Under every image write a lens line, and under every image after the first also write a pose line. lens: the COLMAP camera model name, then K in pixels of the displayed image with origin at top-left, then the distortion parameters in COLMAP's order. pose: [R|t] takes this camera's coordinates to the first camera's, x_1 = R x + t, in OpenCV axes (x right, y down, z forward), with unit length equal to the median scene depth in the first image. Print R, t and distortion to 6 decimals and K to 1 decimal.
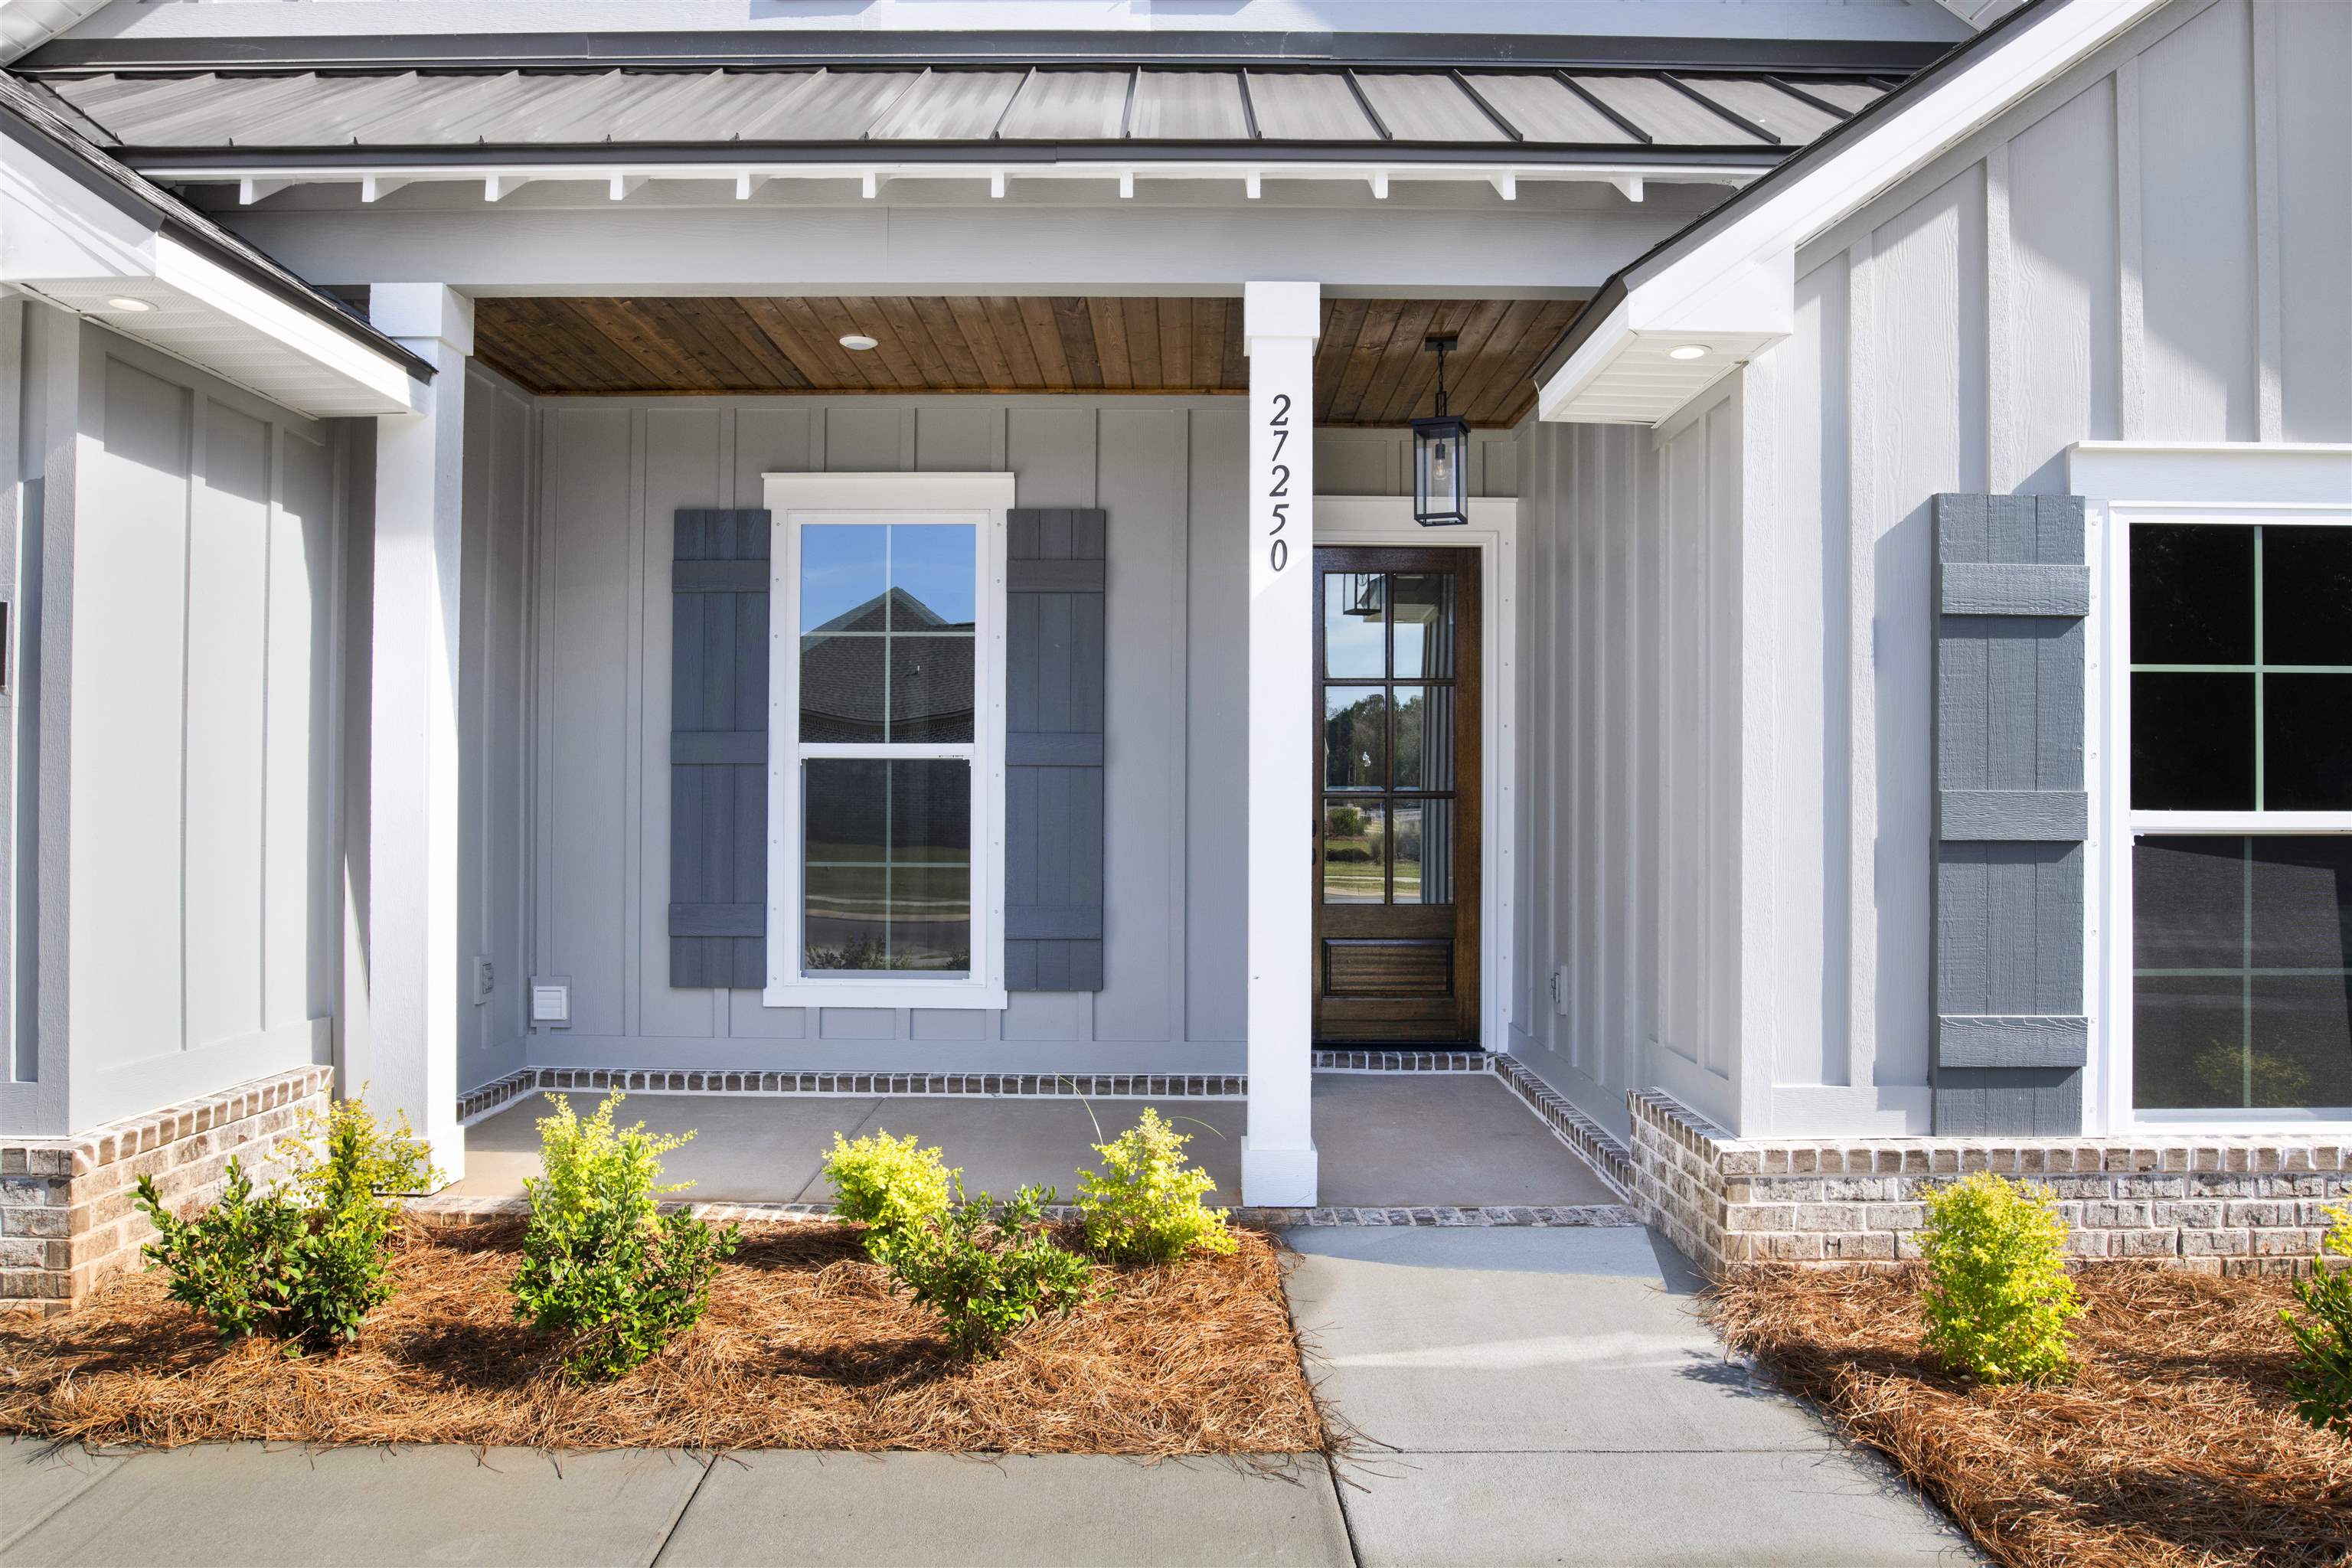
lens RADIAL K [[1586.0, 0, 1170.9], [0, 1586.0, 779.2], [0, 0, 1]] dist [-0.027044, -0.003874]
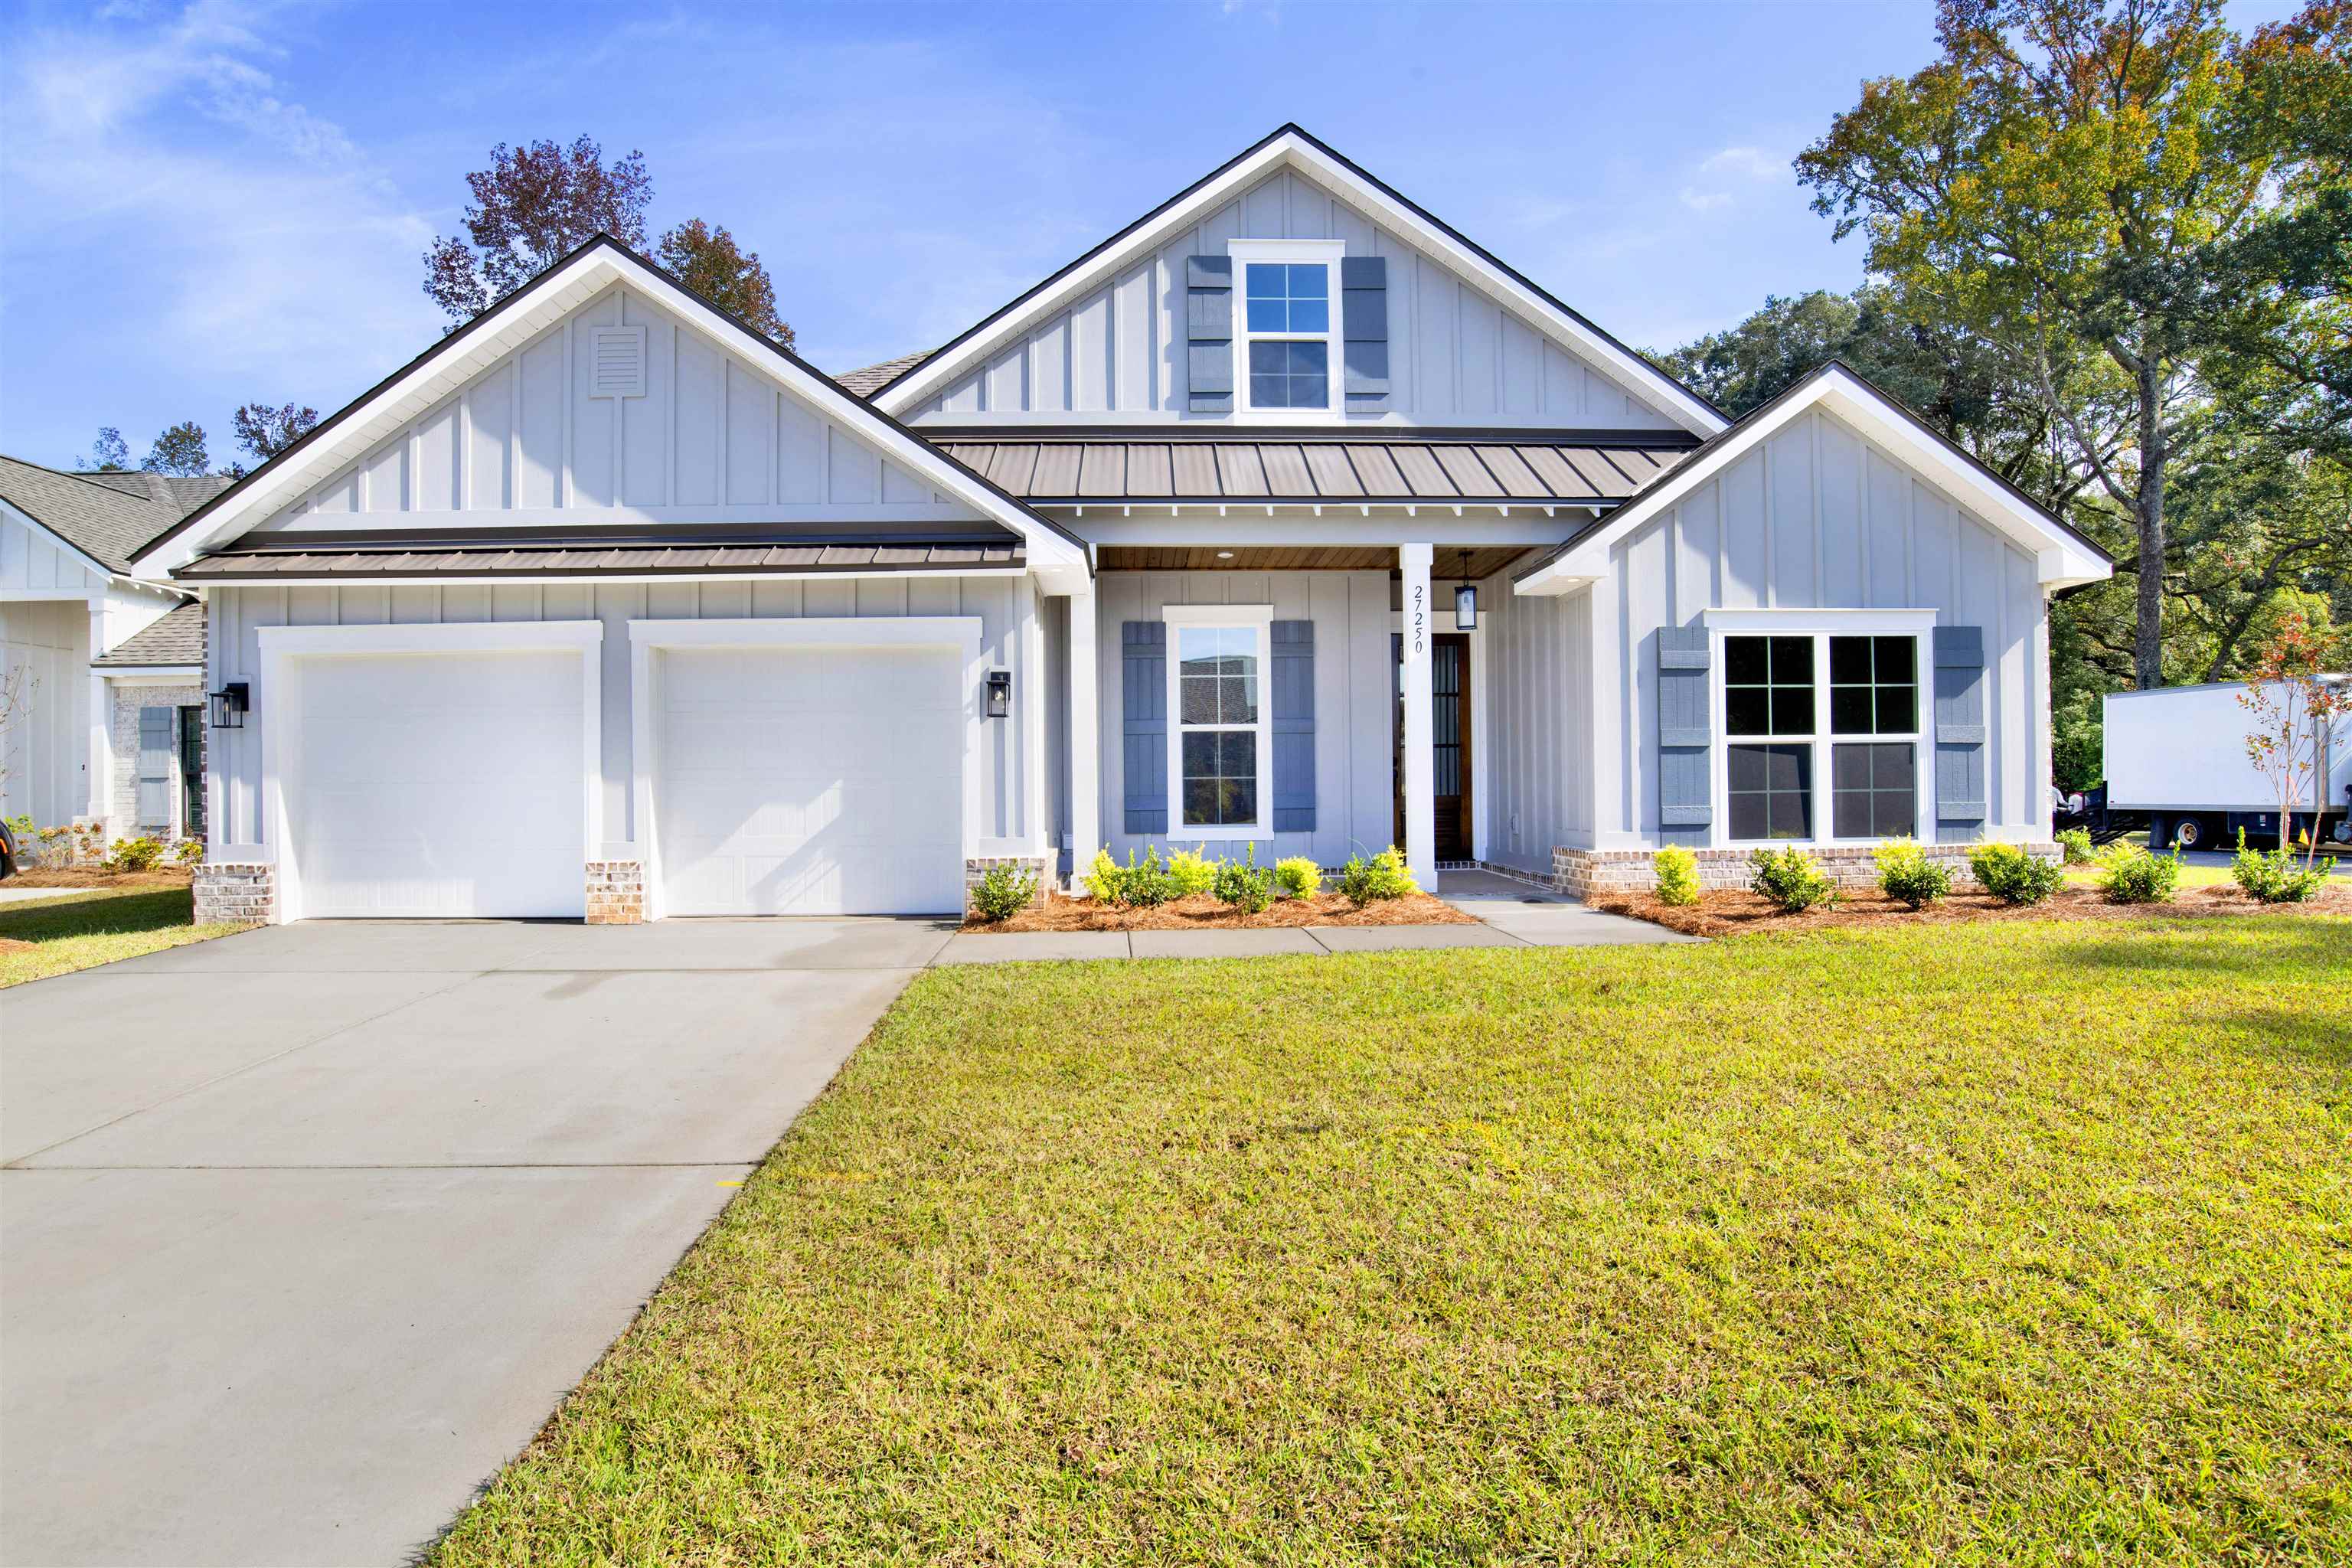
lens RADIAL K [[1265.9, 0, 1180.9], [0, 1265.9, 781.9], [0, 0, 1]] dist [-0.024678, 0.000391]
pose [[0.998667, -0.016501, 0.048910, -0.487827], [0.016191, 0.999846, 0.006732, 0.070527], [-0.049013, -0.005931, 0.998781, -1.221850]]
